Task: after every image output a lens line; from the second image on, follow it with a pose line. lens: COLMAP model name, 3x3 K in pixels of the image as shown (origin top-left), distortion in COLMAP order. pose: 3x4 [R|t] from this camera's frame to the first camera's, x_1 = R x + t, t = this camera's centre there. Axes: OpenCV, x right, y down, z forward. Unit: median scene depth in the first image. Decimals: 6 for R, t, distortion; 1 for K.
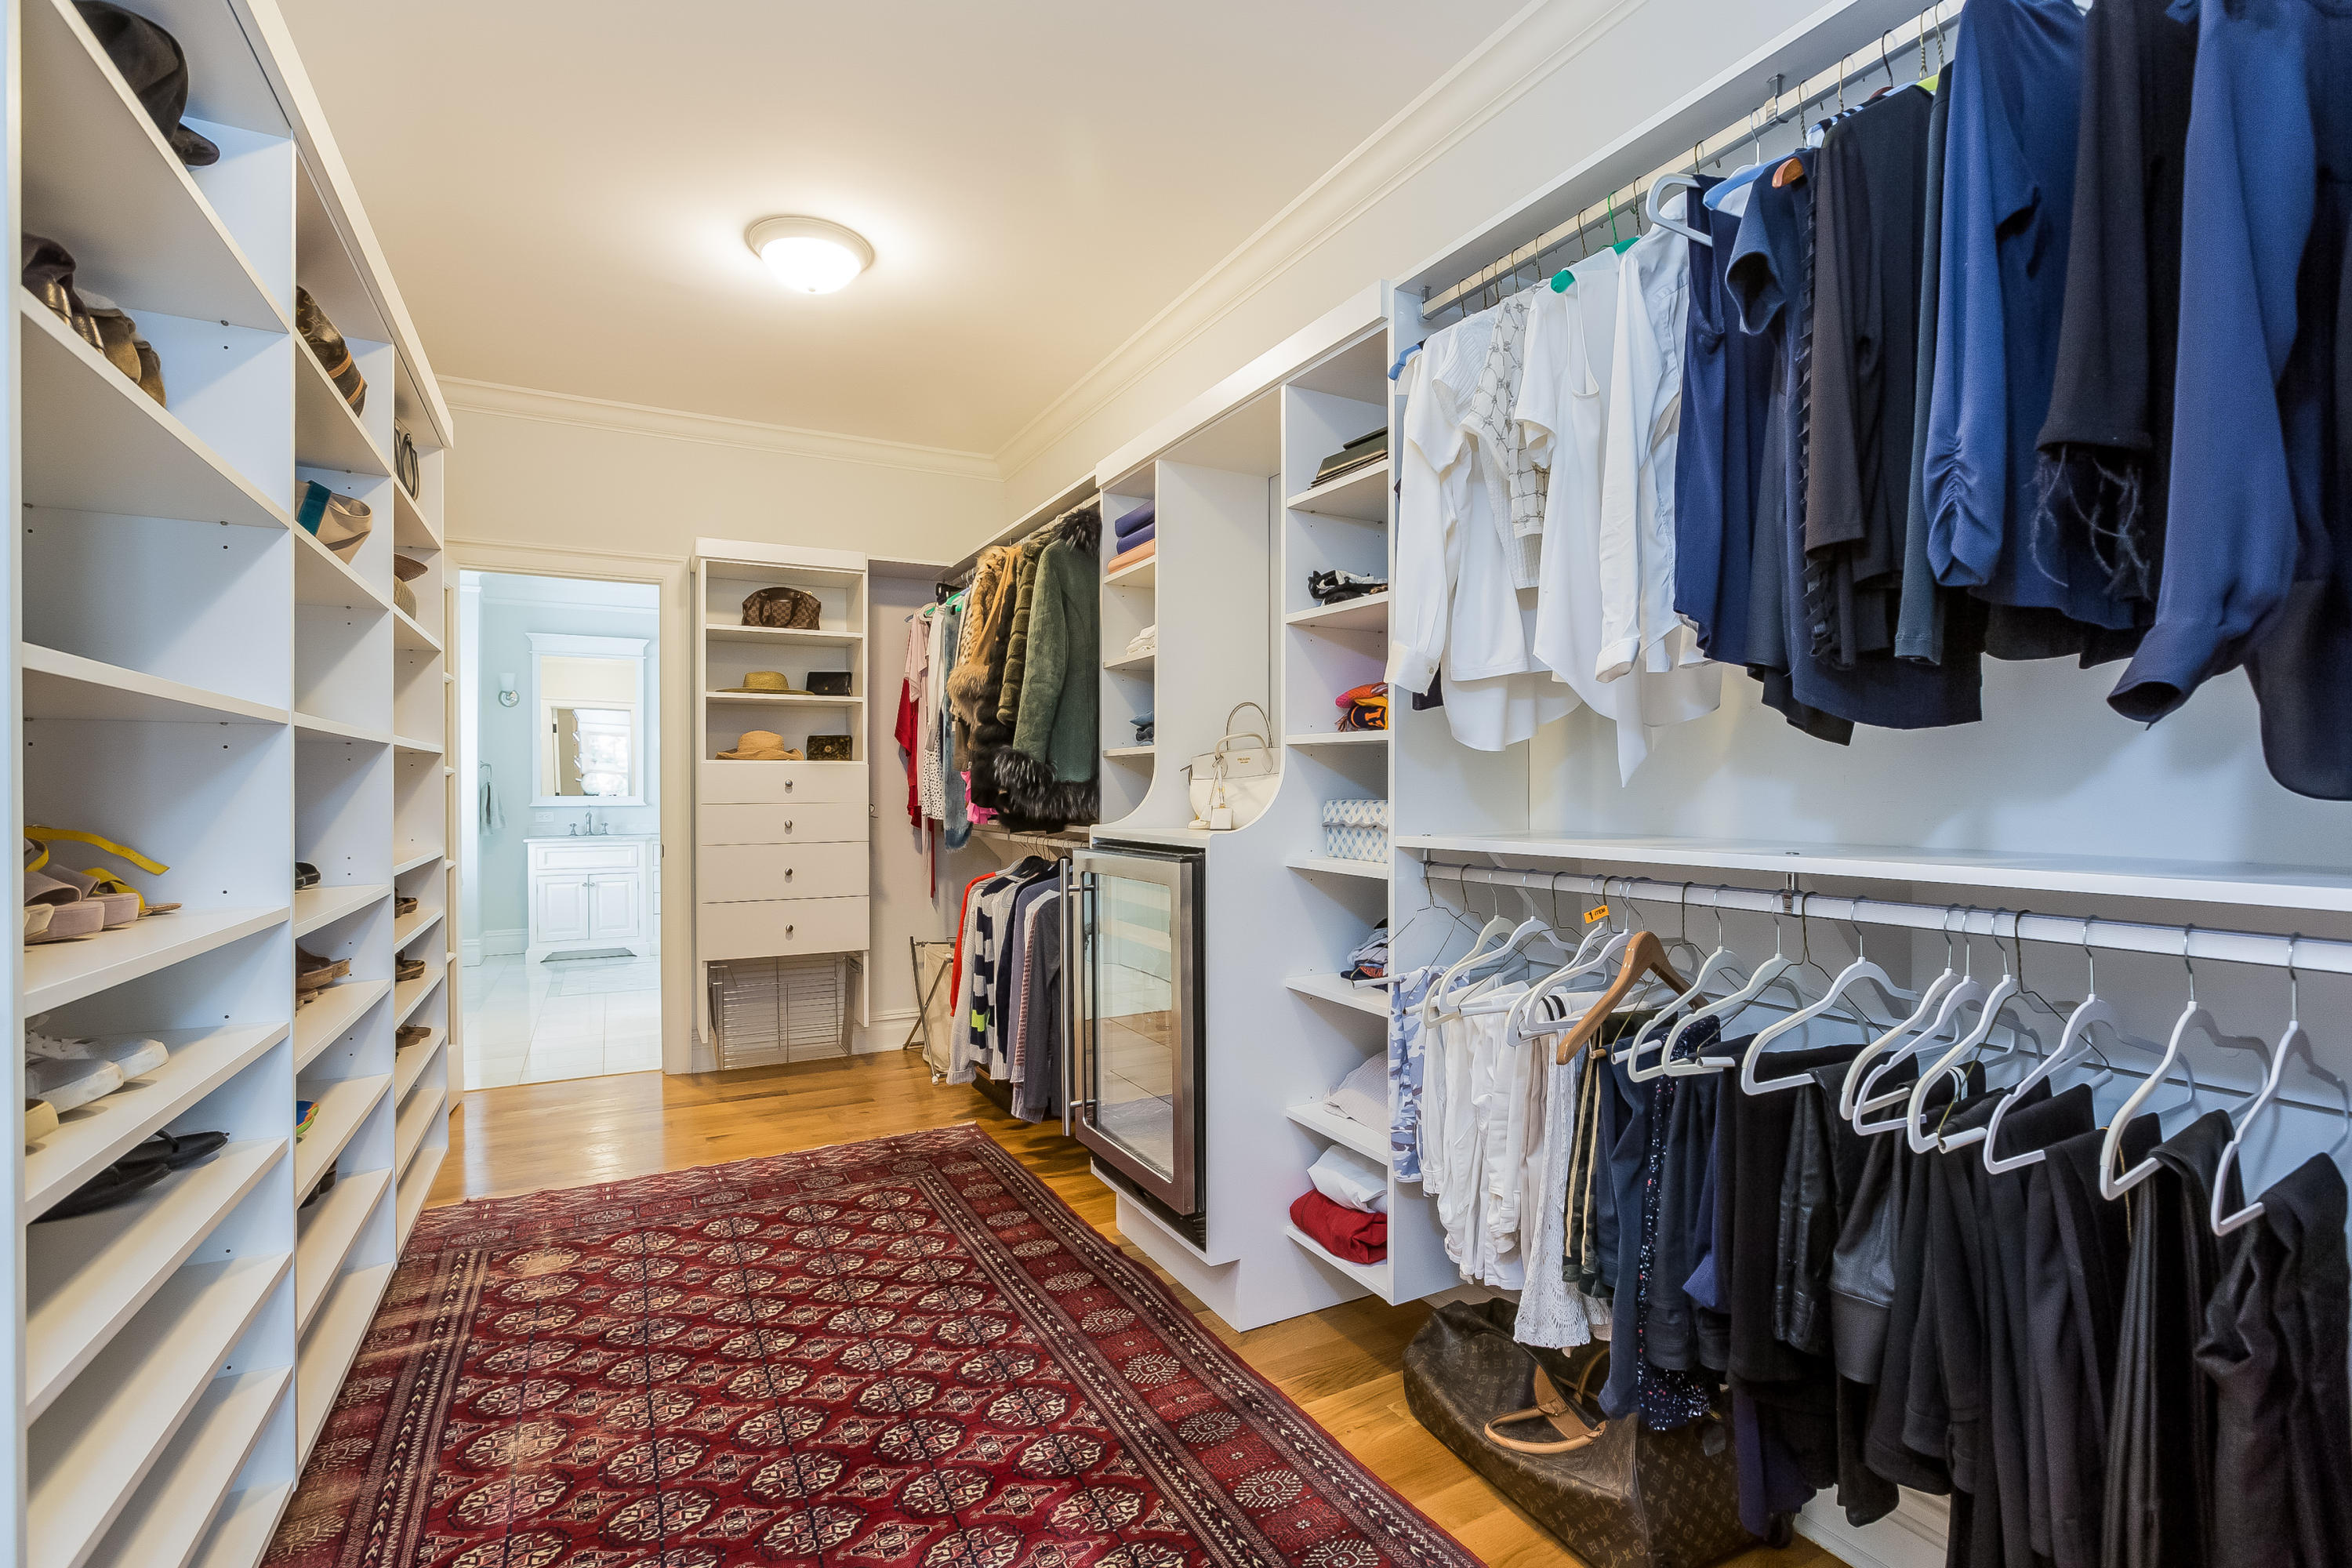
lens RADIAL K [[1077.8, 0, 1174.3], [0, 1077.8, 792.8], [0, 0, 1]] dist [-0.034754, 0.005852]
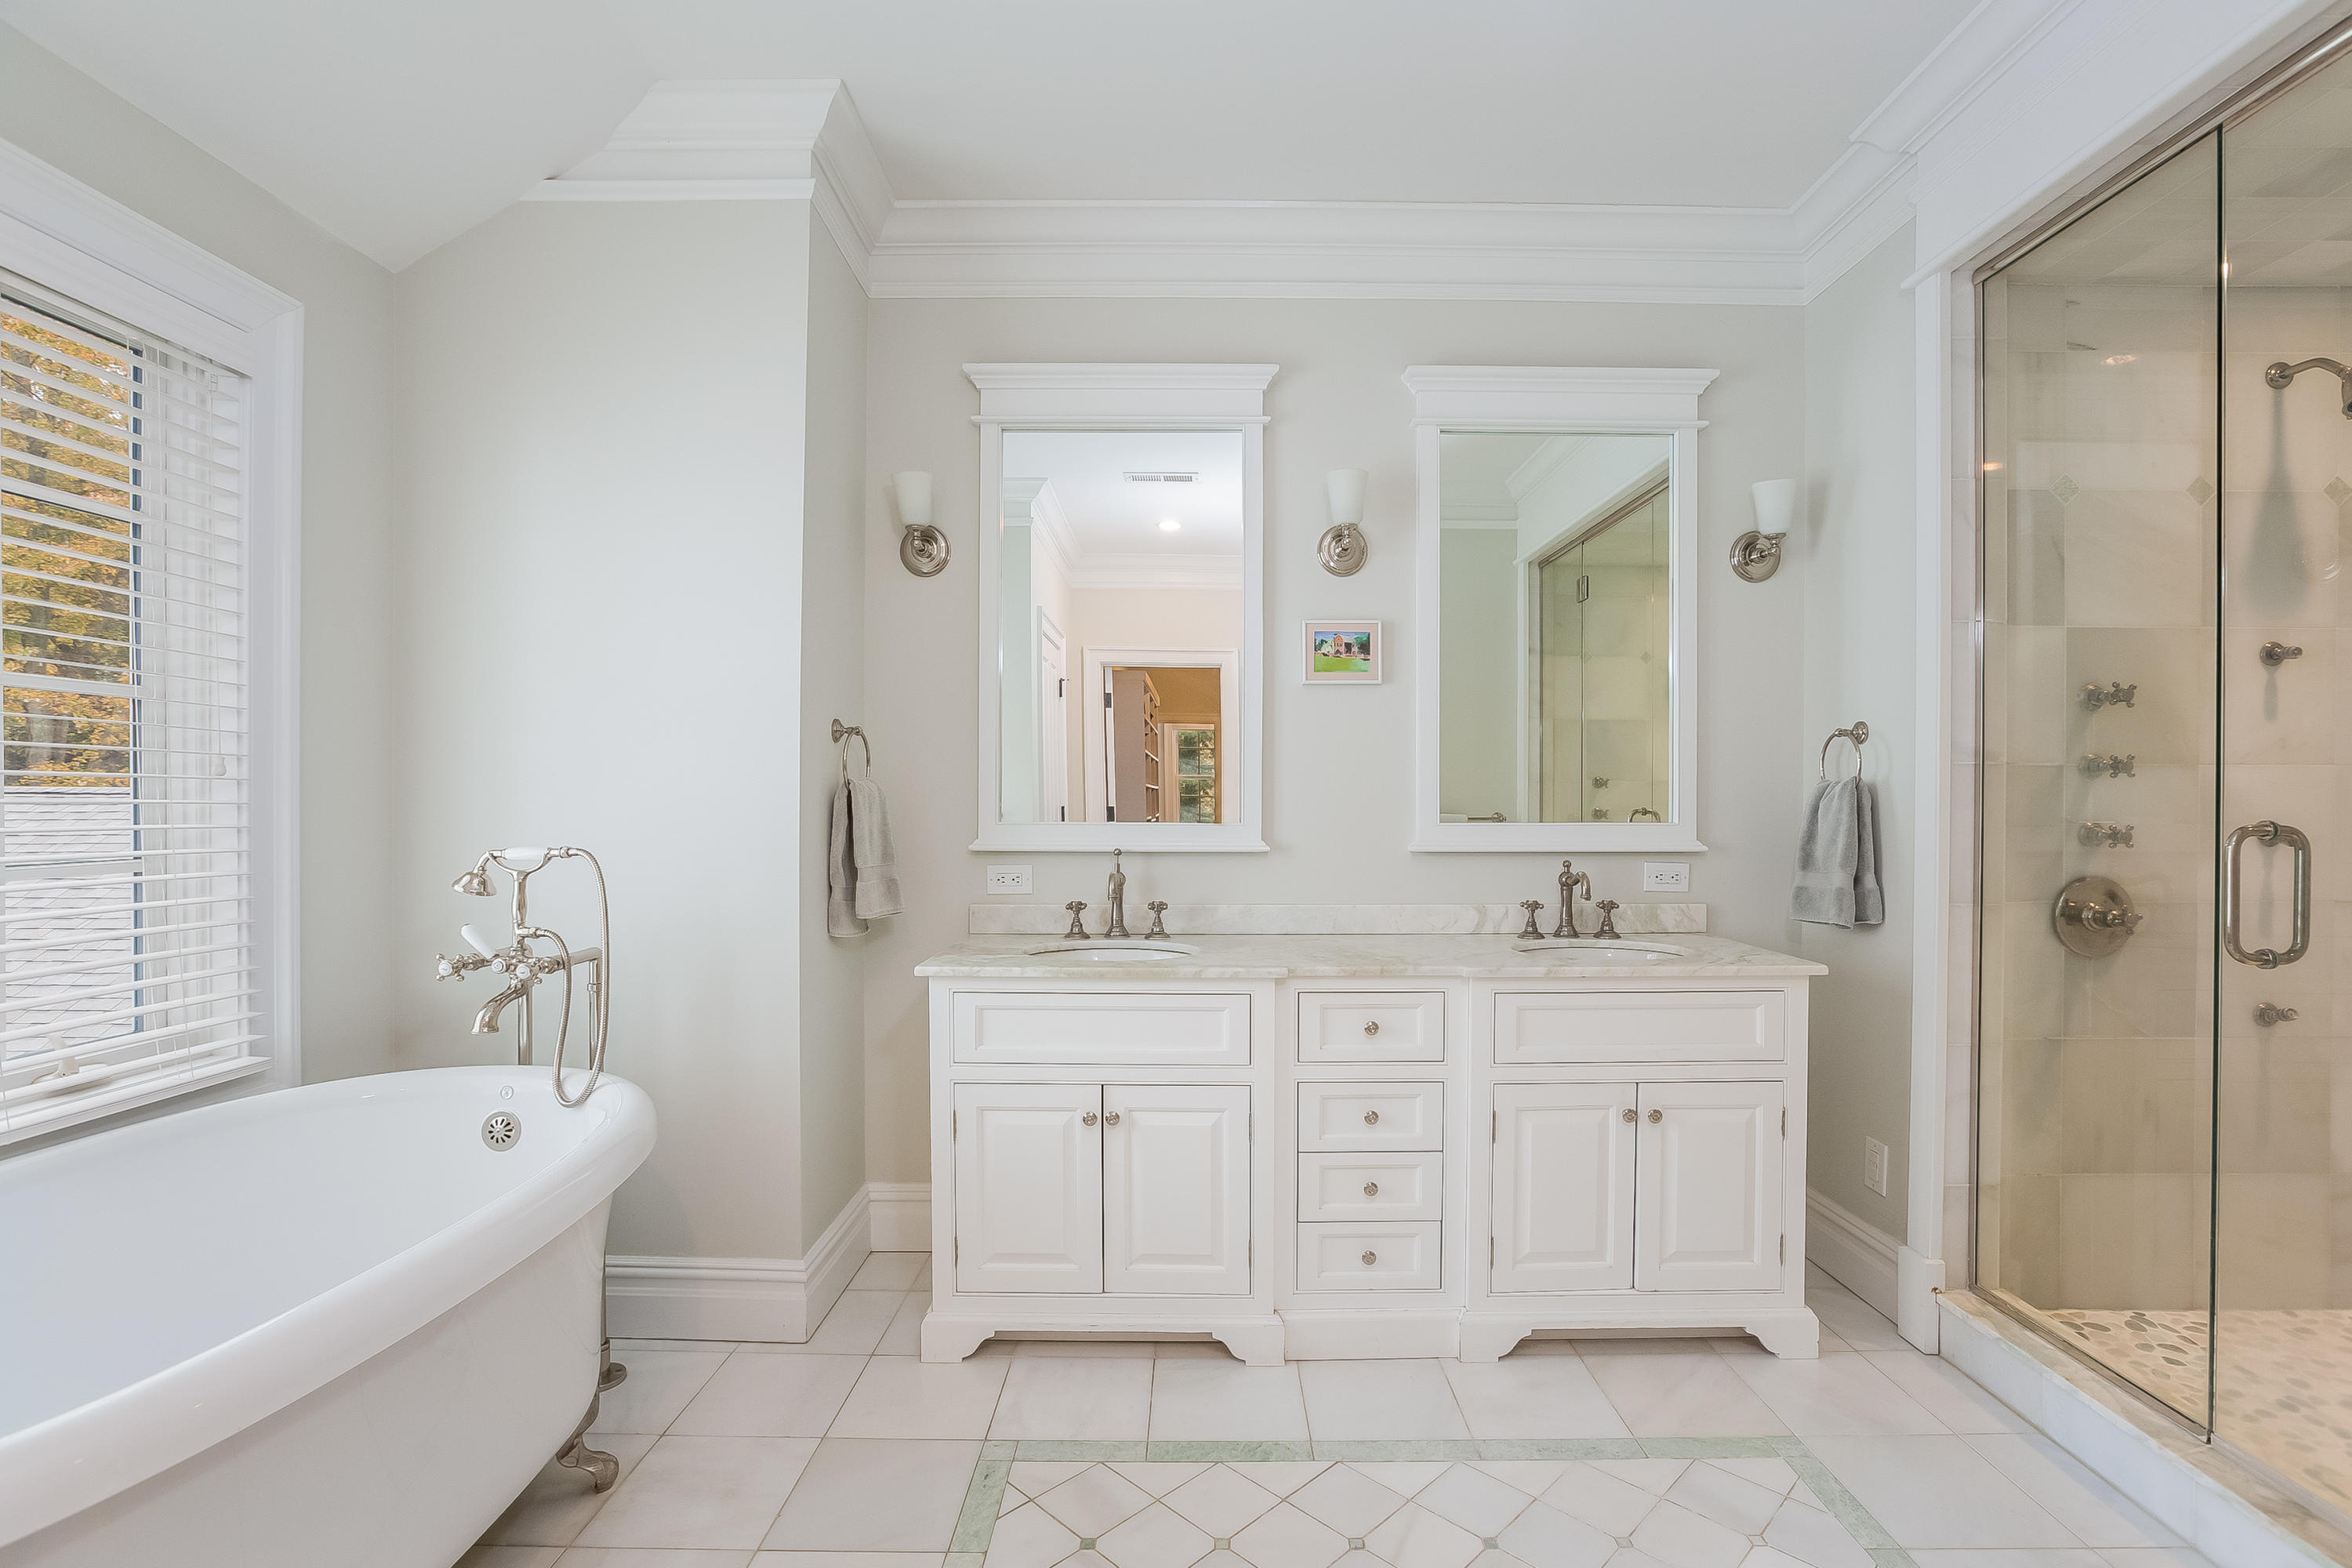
lens RADIAL K [[1077.8, 0, 1182.3], [0, 1077.8, 790.8], [0, 0, 1]] dist [-0.034754, 0.005852]
pose [[0.877128, 0.000782, -0.480256, -0.376836], [-0.006390, 0.999929, -0.010042, -0.004164], [0.480214, 0.011877, 0.877071, 0.730360]]
